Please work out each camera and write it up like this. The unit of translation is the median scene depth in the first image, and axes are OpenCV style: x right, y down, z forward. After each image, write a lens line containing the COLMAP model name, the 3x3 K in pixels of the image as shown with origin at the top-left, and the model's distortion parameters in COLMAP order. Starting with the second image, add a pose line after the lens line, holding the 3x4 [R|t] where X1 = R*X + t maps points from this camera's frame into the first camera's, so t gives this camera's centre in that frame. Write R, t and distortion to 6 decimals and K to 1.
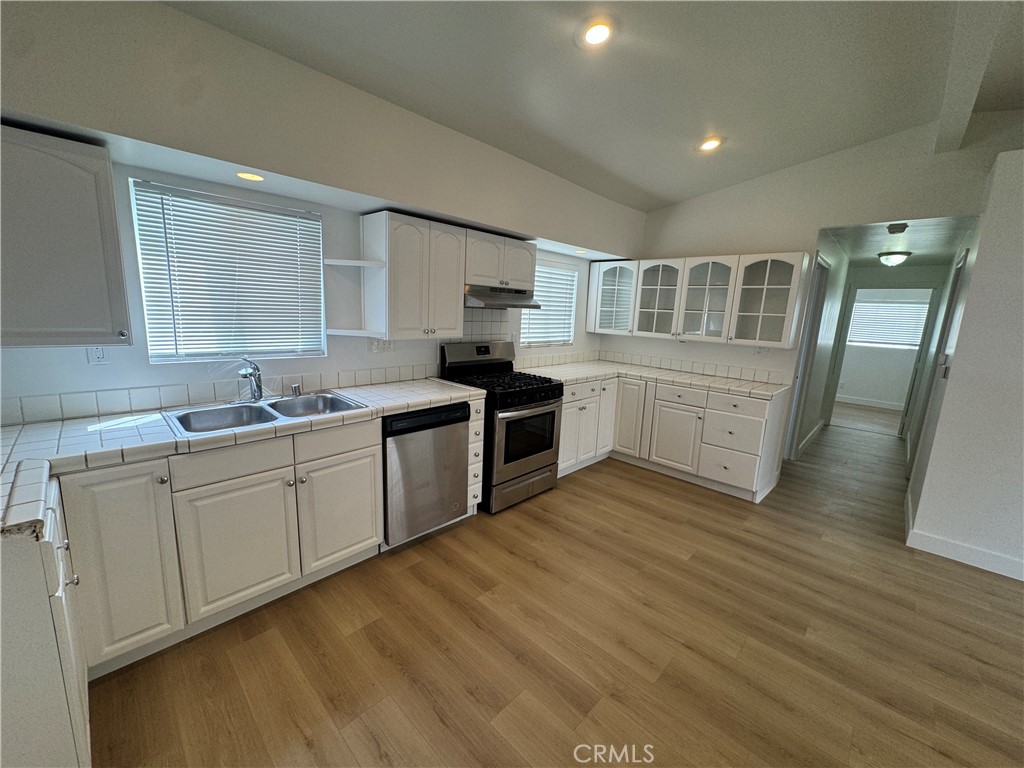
lens RADIAL K [[410.2, 0, 511.6], [0, 410.2, 382.7], [0, 0, 1]] dist [0.000716, -0.000267]
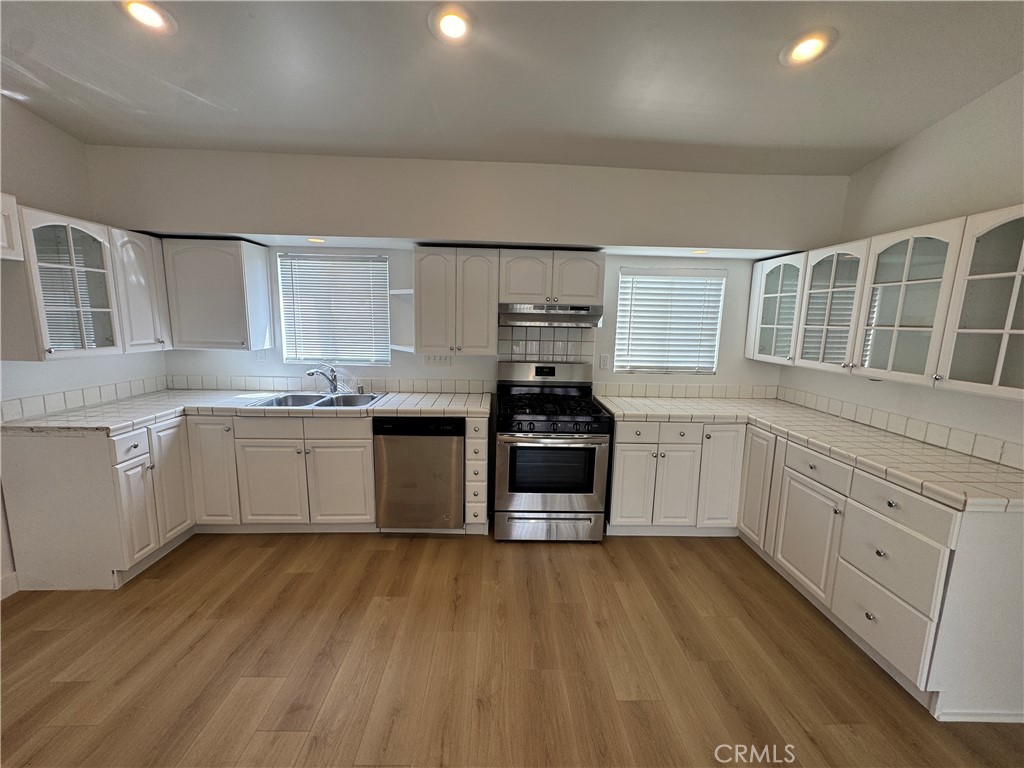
lens RADIAL K [[410.2, 0, 517.8], [0, 410.2, 383.0], [0, 0, 1]] dist [0.000716, -0.000267]
pose [[0.715242, 0.079670, -0.694321, 0.546891], [-0.117106, 0.993097, -0.006682, -0.038299], [0.688996, 0.086088, 0.719634, 0.276561]]
